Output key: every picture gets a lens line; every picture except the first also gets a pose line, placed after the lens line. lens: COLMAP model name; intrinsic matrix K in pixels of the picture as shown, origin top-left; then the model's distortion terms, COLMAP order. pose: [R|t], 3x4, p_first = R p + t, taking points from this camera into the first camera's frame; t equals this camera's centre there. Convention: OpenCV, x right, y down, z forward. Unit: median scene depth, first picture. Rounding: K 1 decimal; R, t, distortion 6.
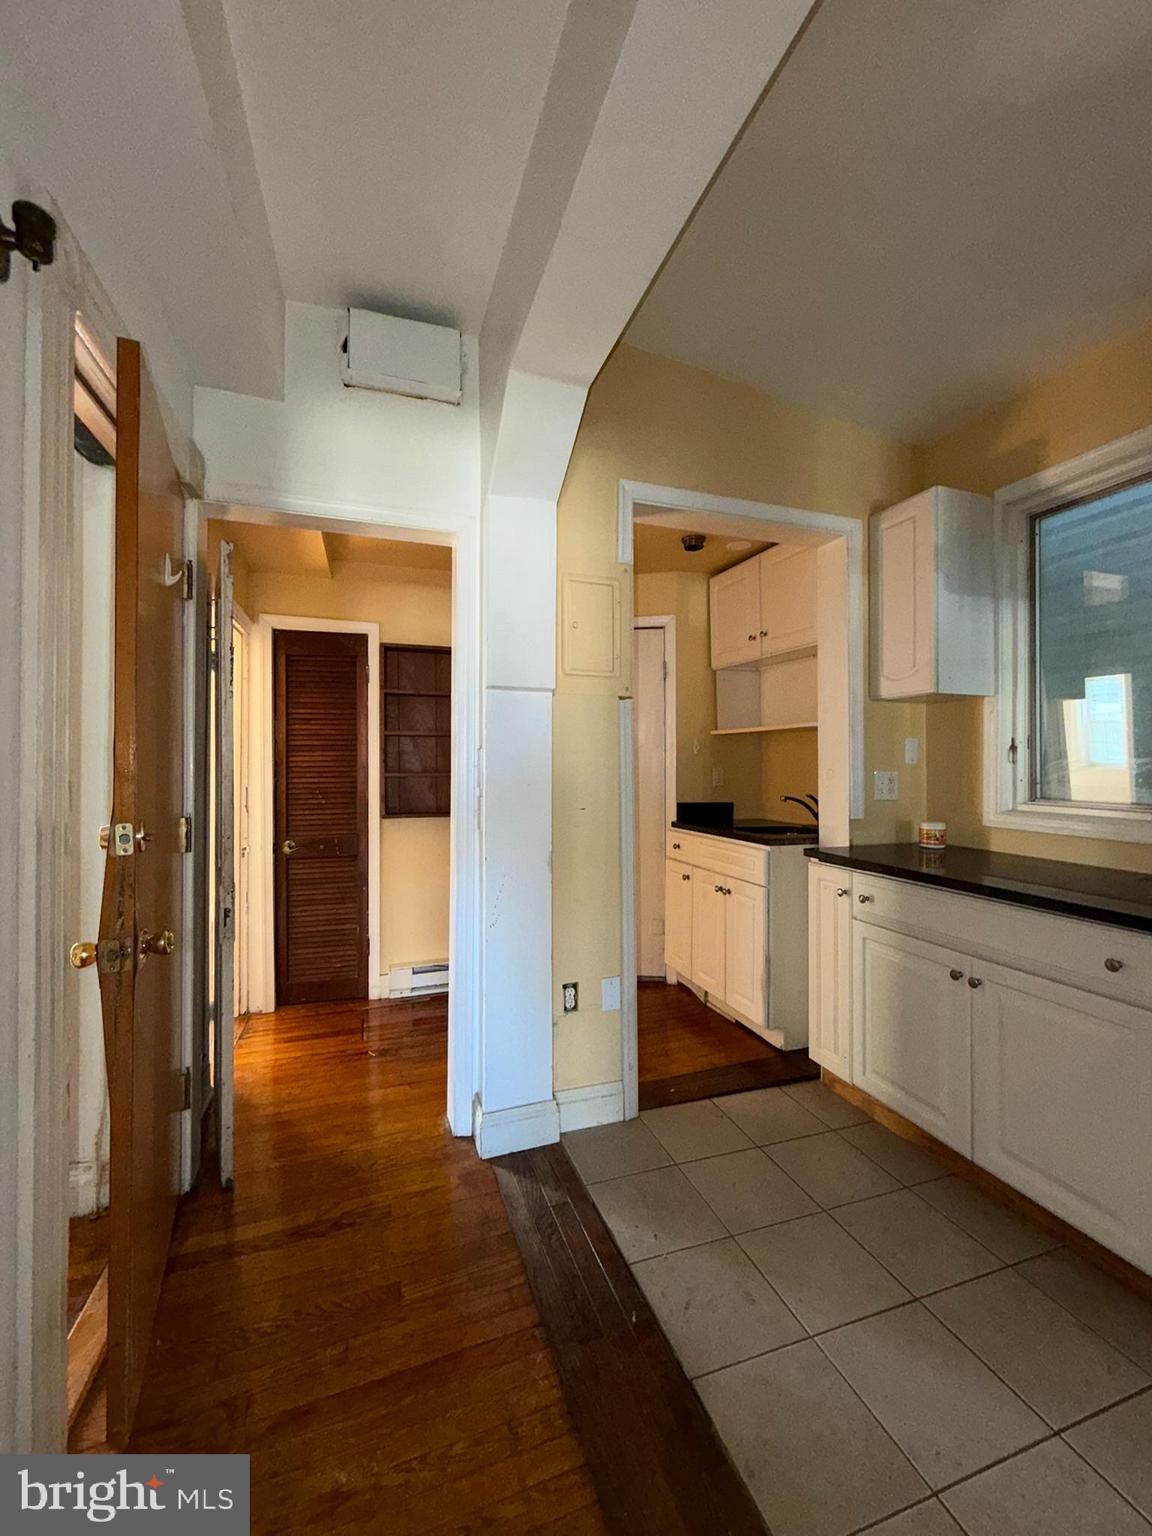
lens RADIAL K [[614.8, 0, 575.1], [0, 614.8, 762.5], [0, 0, 1]] dist [0.001427, 0.000309]
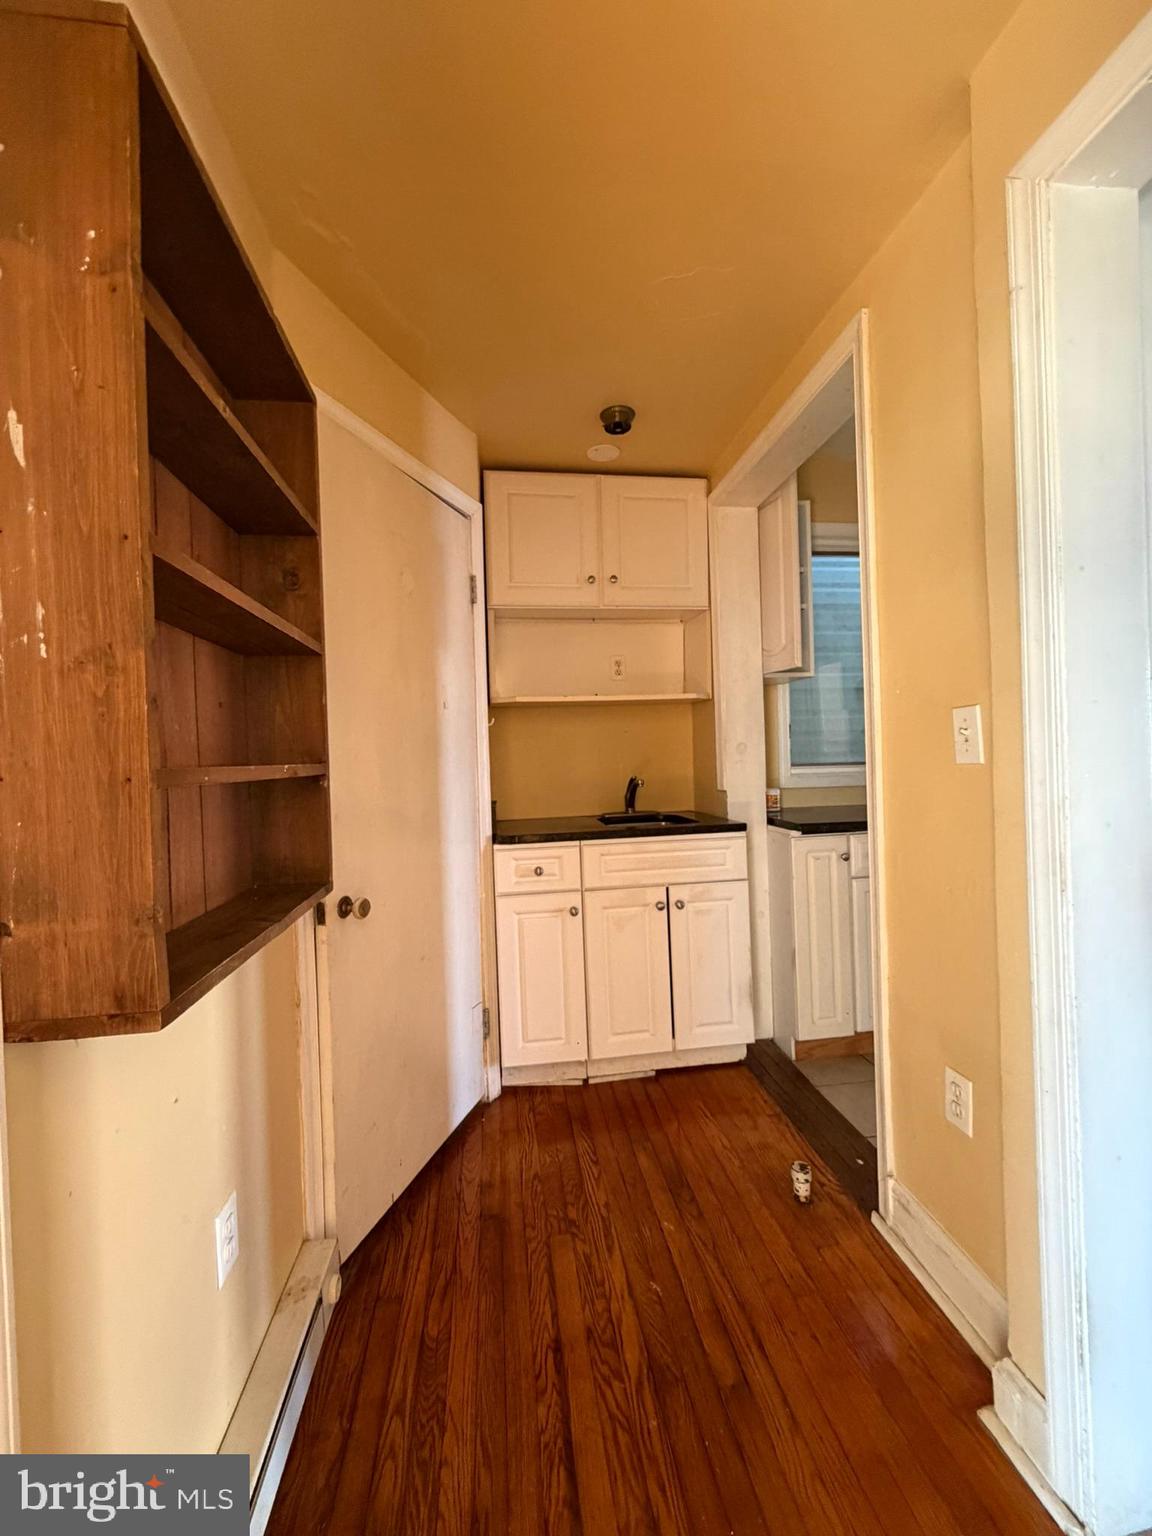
lens RADIAL K [[614.8, 0, 577.4], [0, 614.8, 765.2], [0, 0, 1]] dist [0.001427, 0.000309]
pose [[0.190347, -0.022510, 0.981459, -0.527975], [0.028461, 0.999443, 0.017403, 0.019154], [-0.981304, 0.024621, 0.190882, 0.978924]]
